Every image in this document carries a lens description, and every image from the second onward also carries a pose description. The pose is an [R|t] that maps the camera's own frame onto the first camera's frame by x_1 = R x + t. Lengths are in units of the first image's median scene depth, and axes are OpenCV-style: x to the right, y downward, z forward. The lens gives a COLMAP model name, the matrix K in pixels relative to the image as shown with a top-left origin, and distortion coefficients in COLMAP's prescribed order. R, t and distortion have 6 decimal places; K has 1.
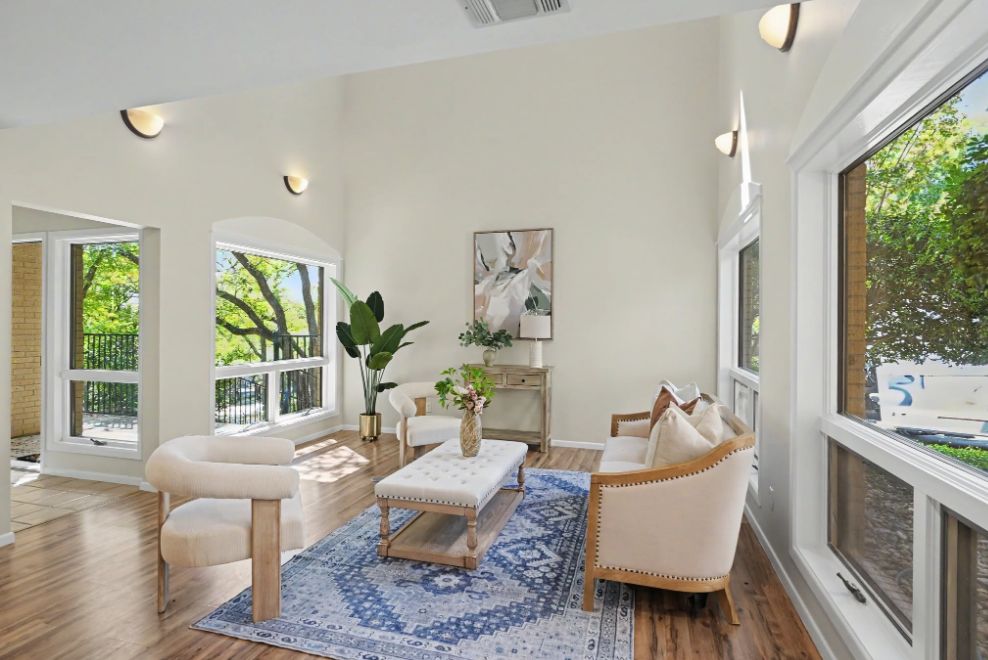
lens RADIAL K [[500.9, 0, 495.4], [0, 500.9, 315.4], [0, 0, 1]] dist [-0.000495, -0.000336]
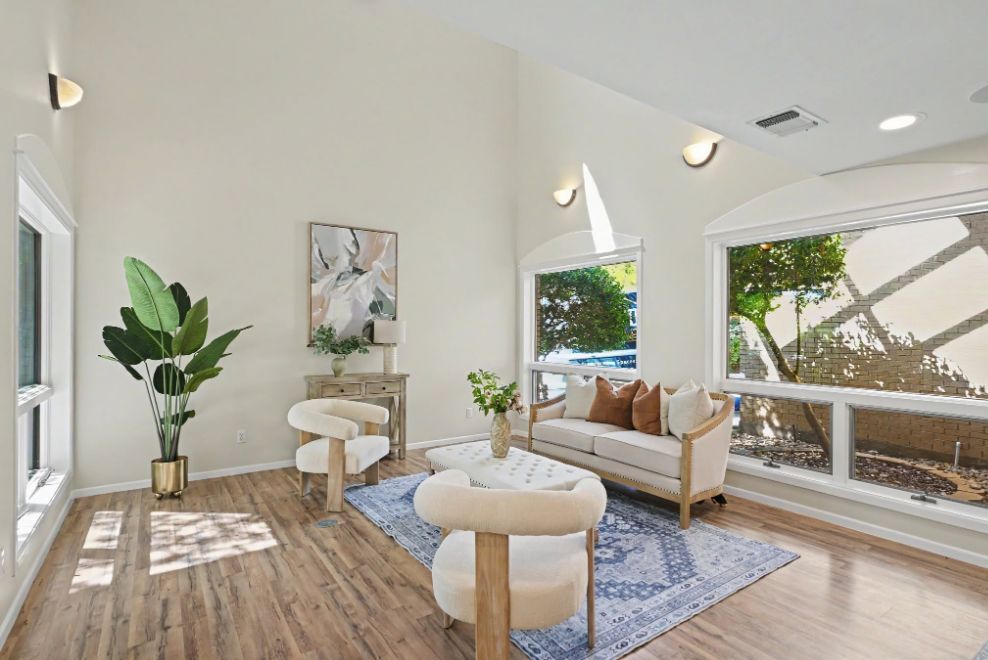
lens RADIAL K [[500.9, 0, 495.4], [0, 500.9, 315.4], [0, 0, 1]] dist [-0.000495, -0.000336]
pose [[0.618997, 0.023744, 0.785034, -0.542349], [-0.012715, 0.999715, -0.020212, 0.007735], [-0.785290, 0.002529, 0.619123, 0.229471]]
